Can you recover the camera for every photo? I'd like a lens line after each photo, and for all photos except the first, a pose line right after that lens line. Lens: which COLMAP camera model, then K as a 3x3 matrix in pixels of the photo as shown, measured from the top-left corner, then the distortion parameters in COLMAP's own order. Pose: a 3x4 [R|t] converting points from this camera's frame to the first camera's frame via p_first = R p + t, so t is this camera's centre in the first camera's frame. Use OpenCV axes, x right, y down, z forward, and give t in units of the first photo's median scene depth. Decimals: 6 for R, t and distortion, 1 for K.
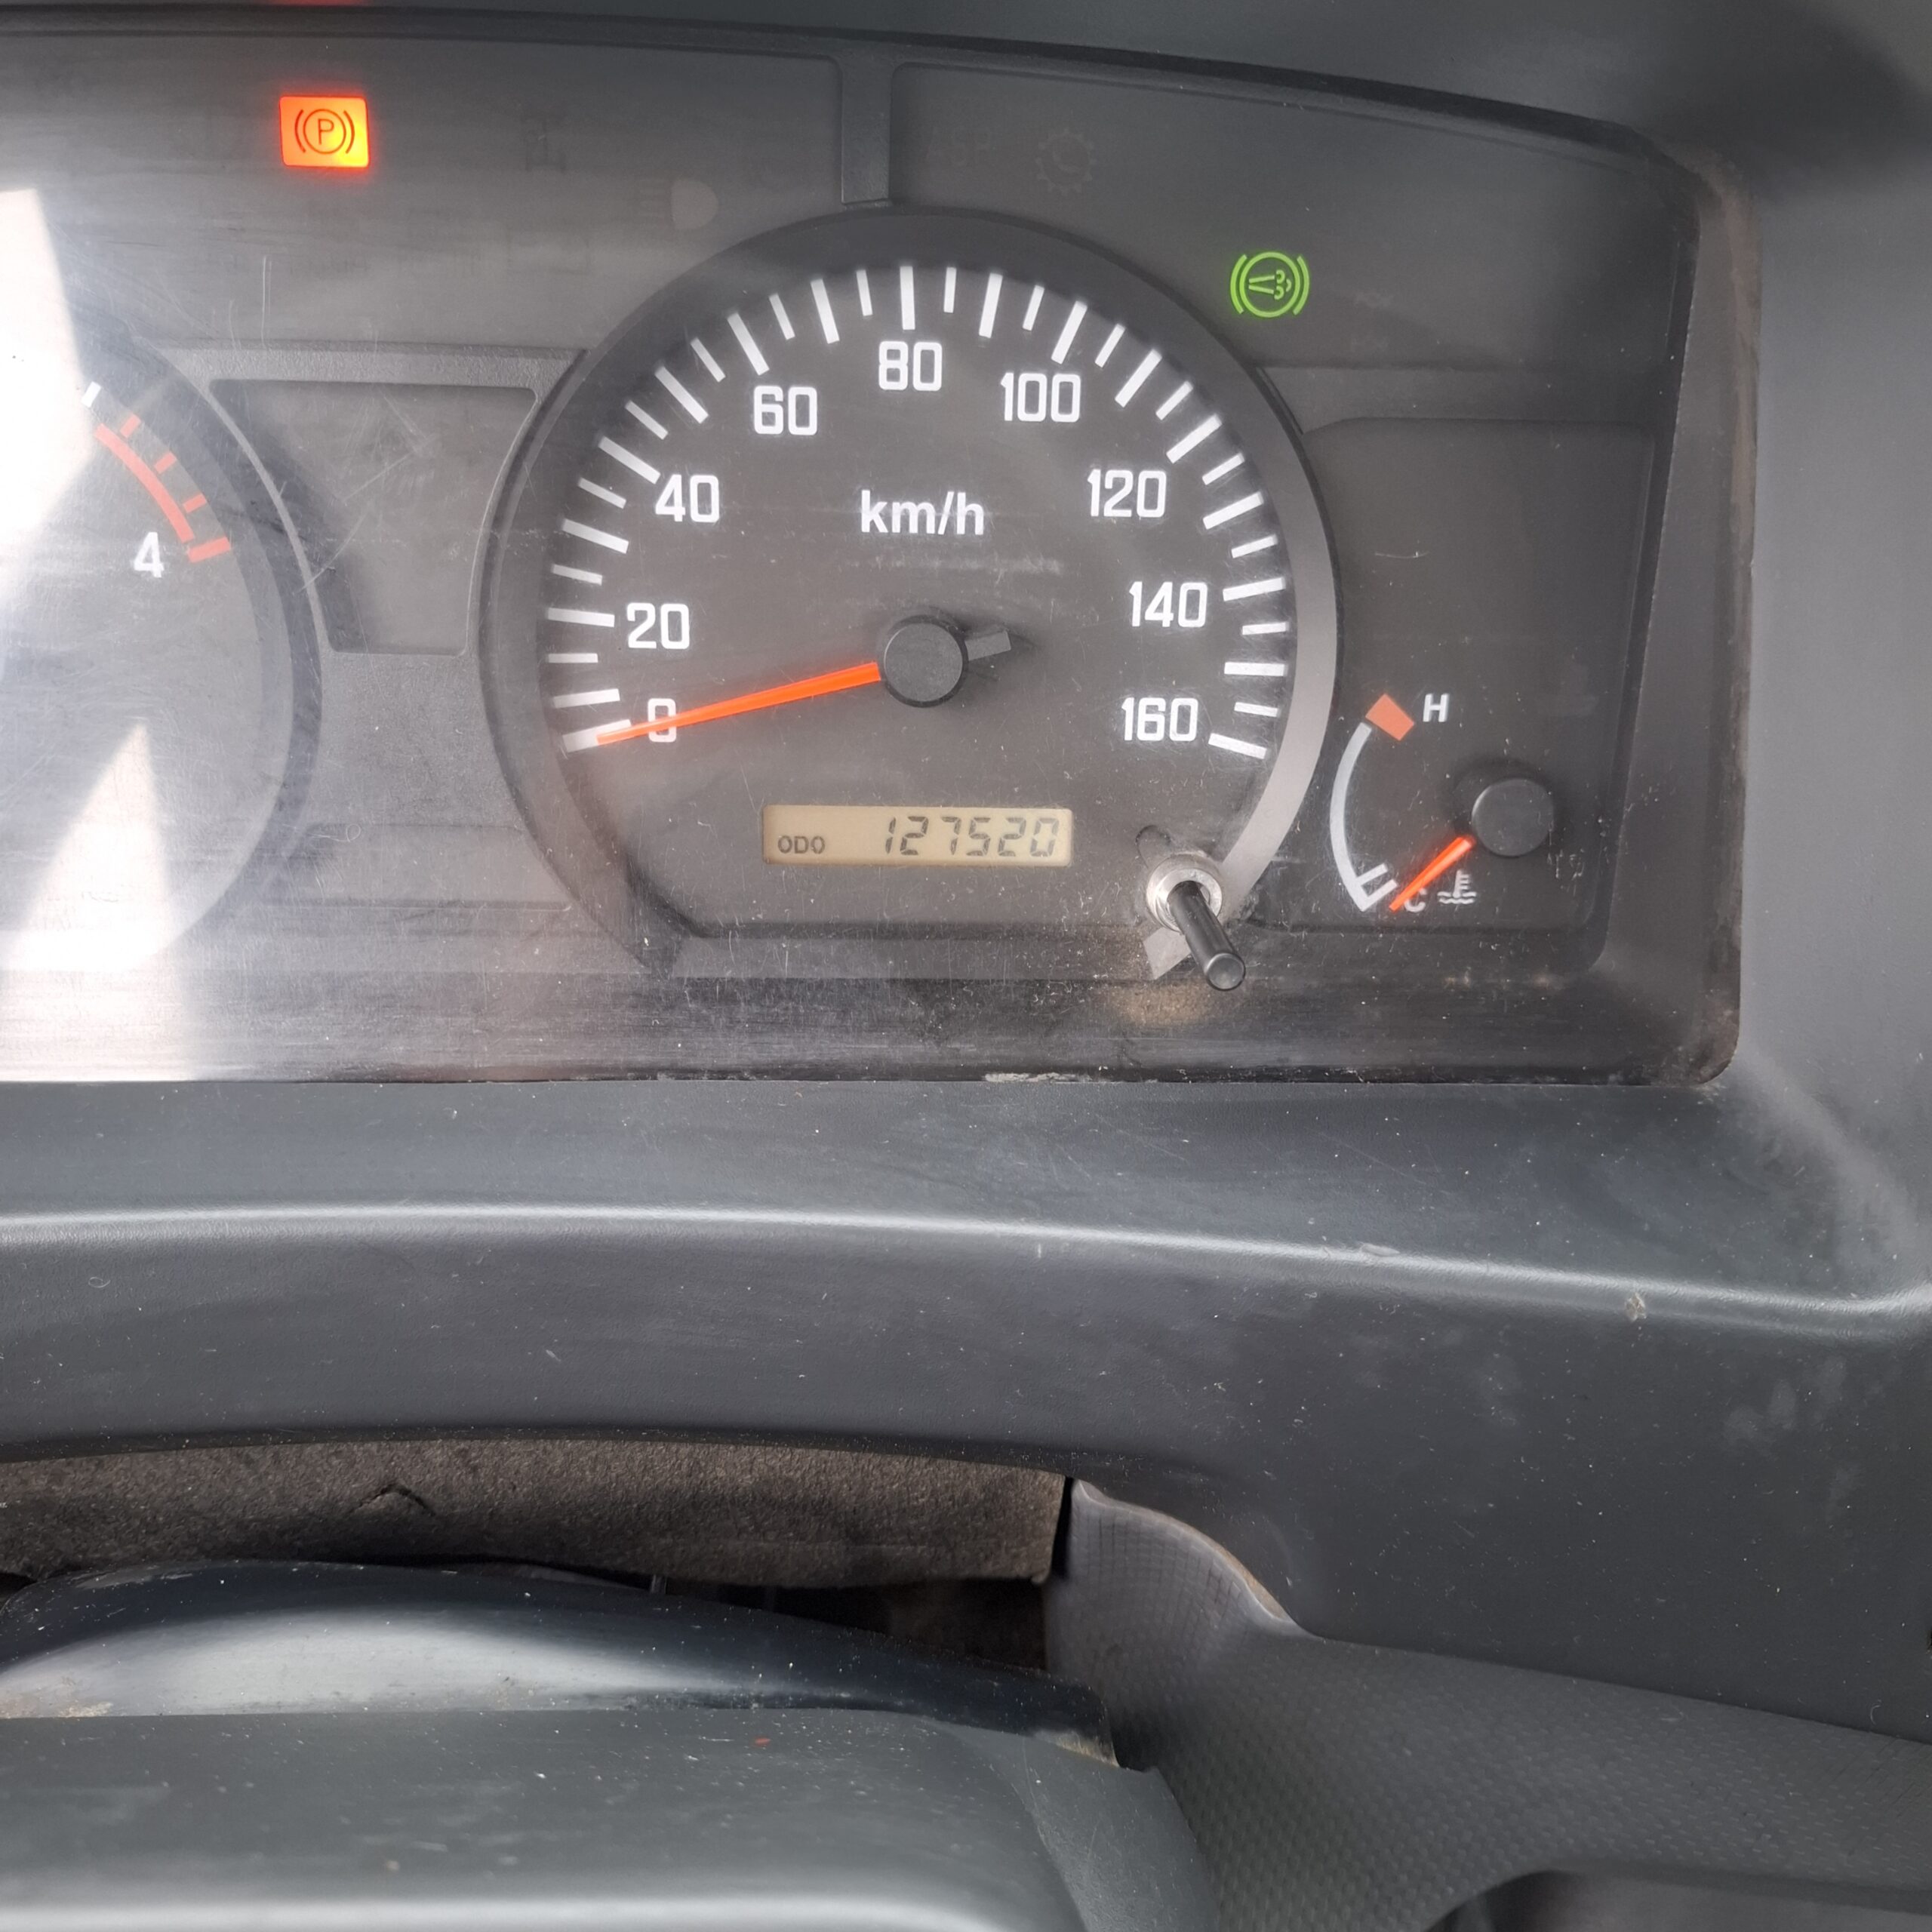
lens RADIAL K [[1766.0, 0, 967.6], [0, 1766.0, 937.5], [0, 0, 1]] dist [0.129483, -0.287629]
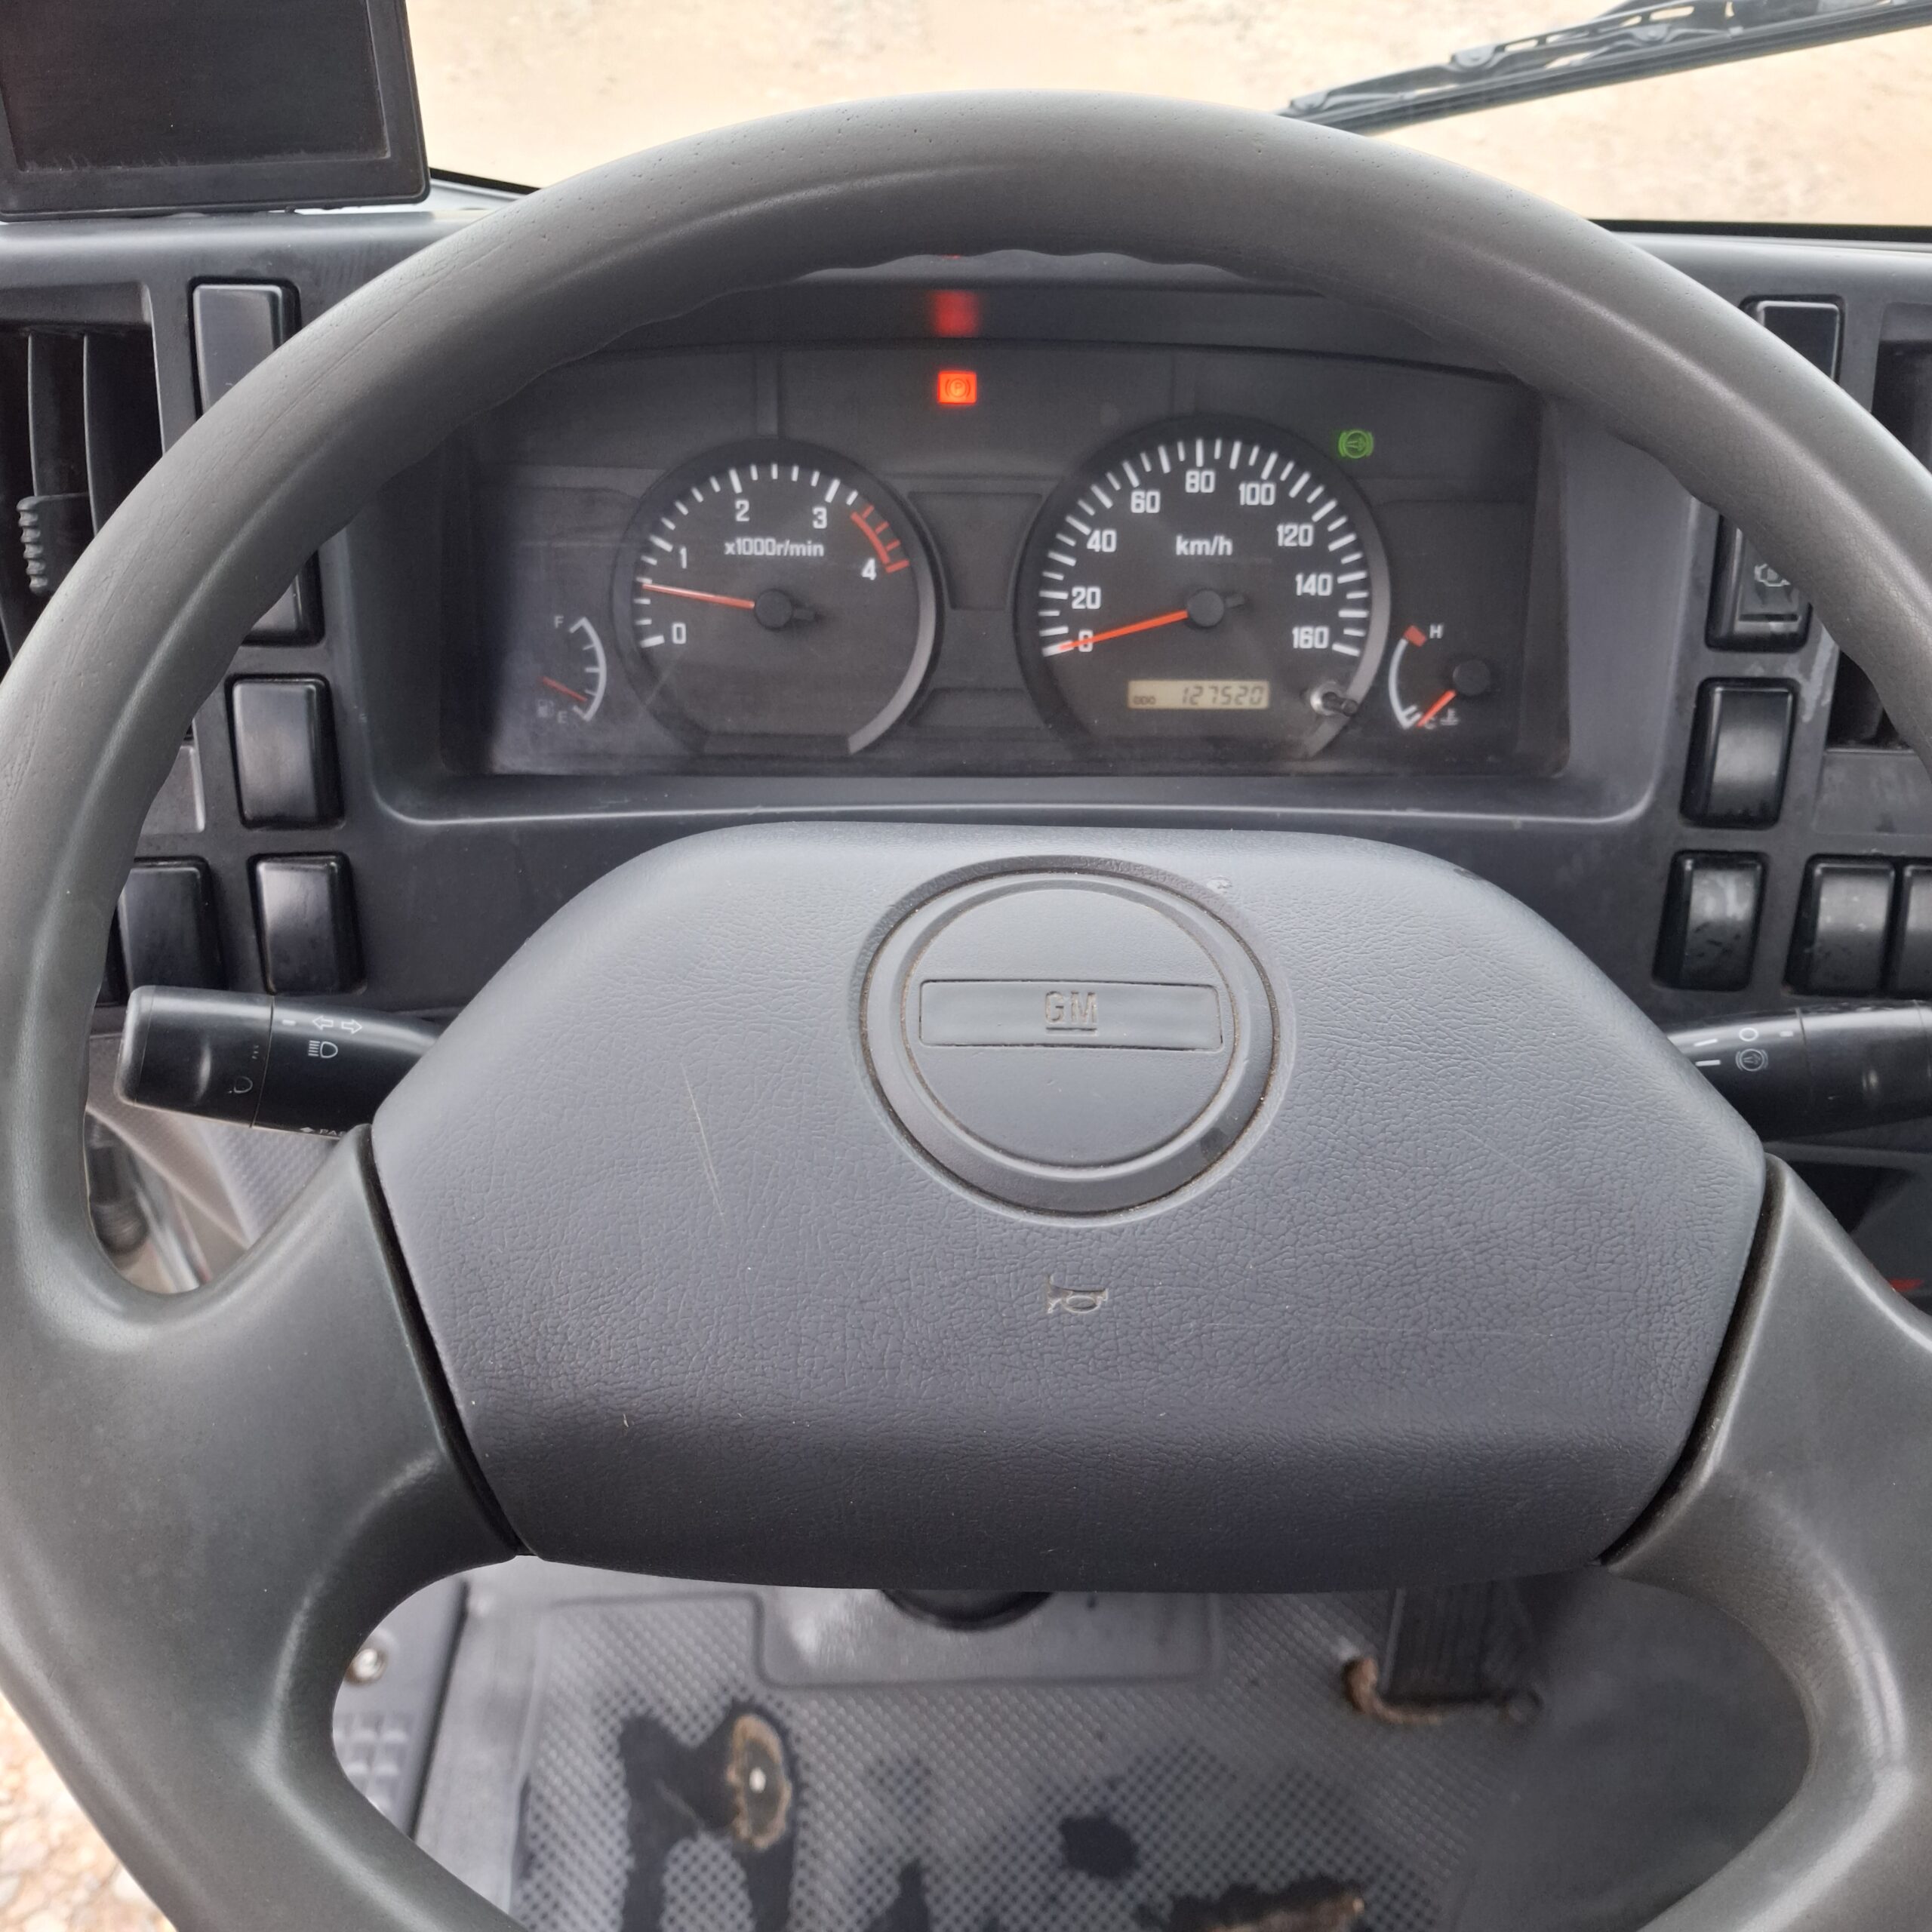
lens RADIAL K [[1807.1, 0, 967.3], [0, 1807.1, 1017.2], [0, 0, 1]] dist [0.102164, -0.118996]
pose [[0.999793, -0.011520, -0.016776, -0.294784], [0.010000, 0.996070, -0.087999, 0.559862], [0.017724, 0.087813, 0.995979, -1.259990]]
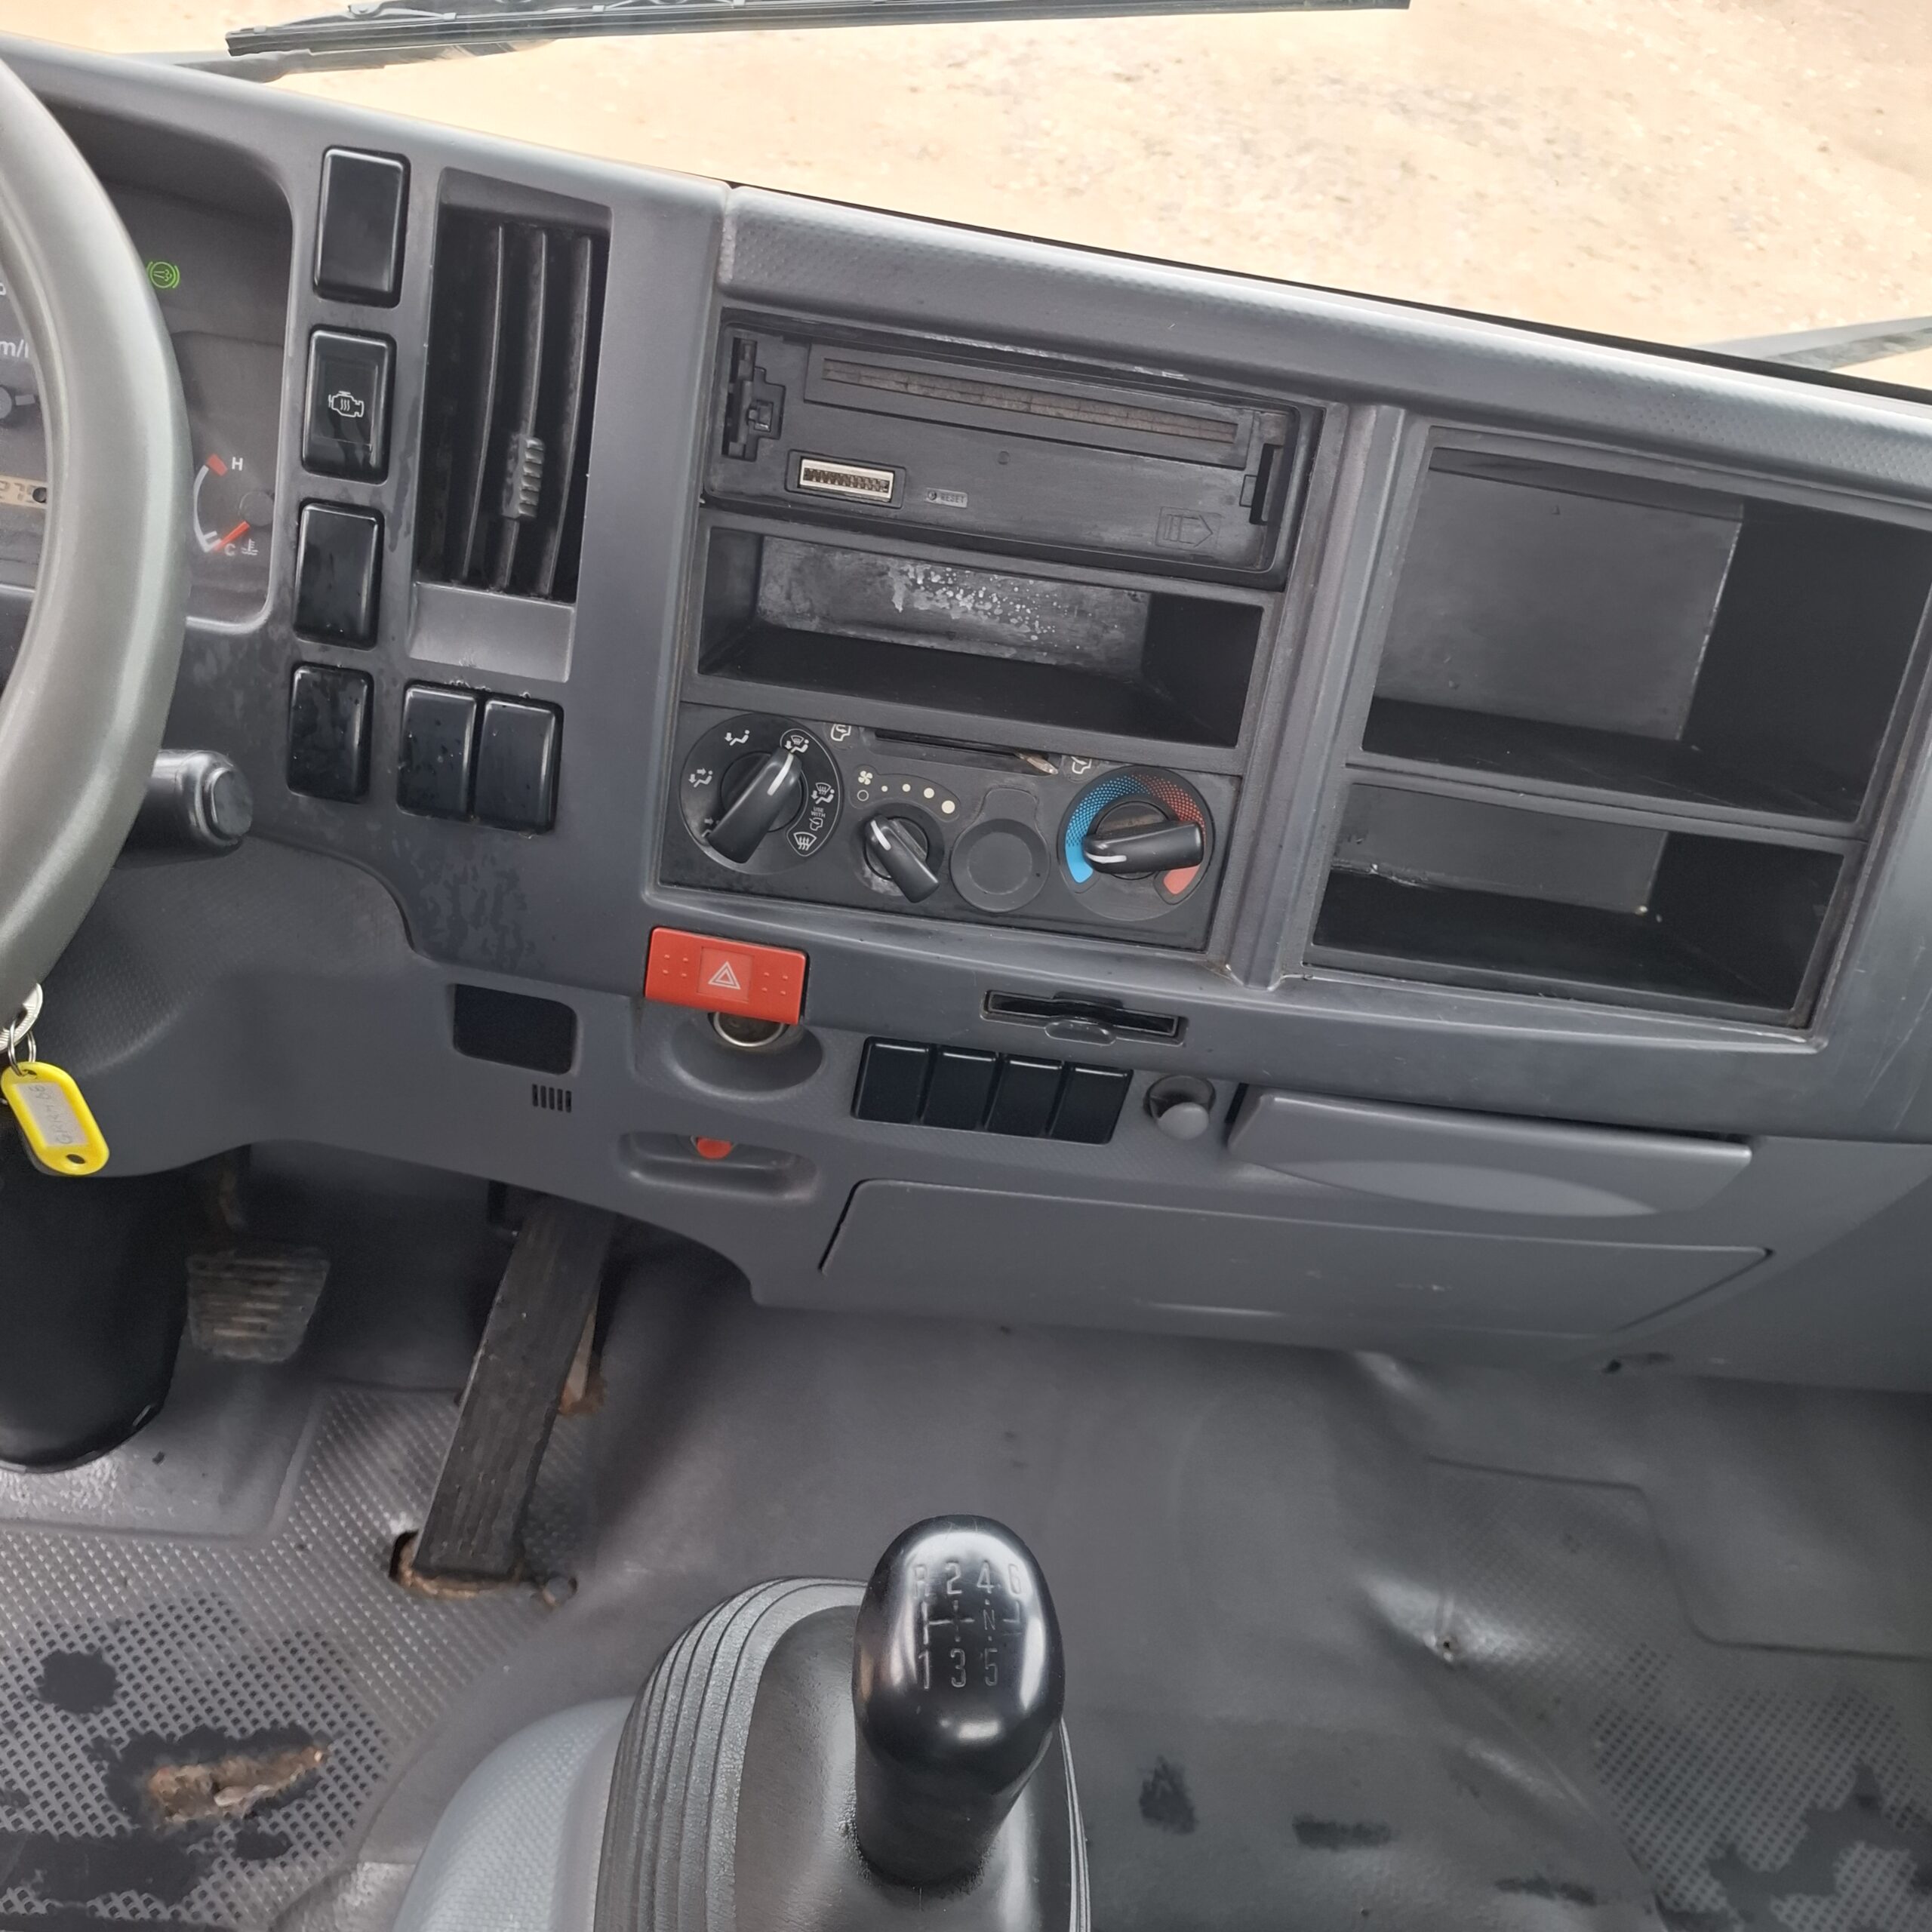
lens RADIAL K [[1790.3, 0, 927.5], [0, 1790.3, 967.5], [0, 0, 1]] dist [0.084240, -0.122449]
pose [[0.992179, 0.108807, 0.061175, 1.130605], [-0.099697, 0.985660, -0.136146, 0.785694], [-0.075111, 0.128982, 0.988798, -1.385298]]
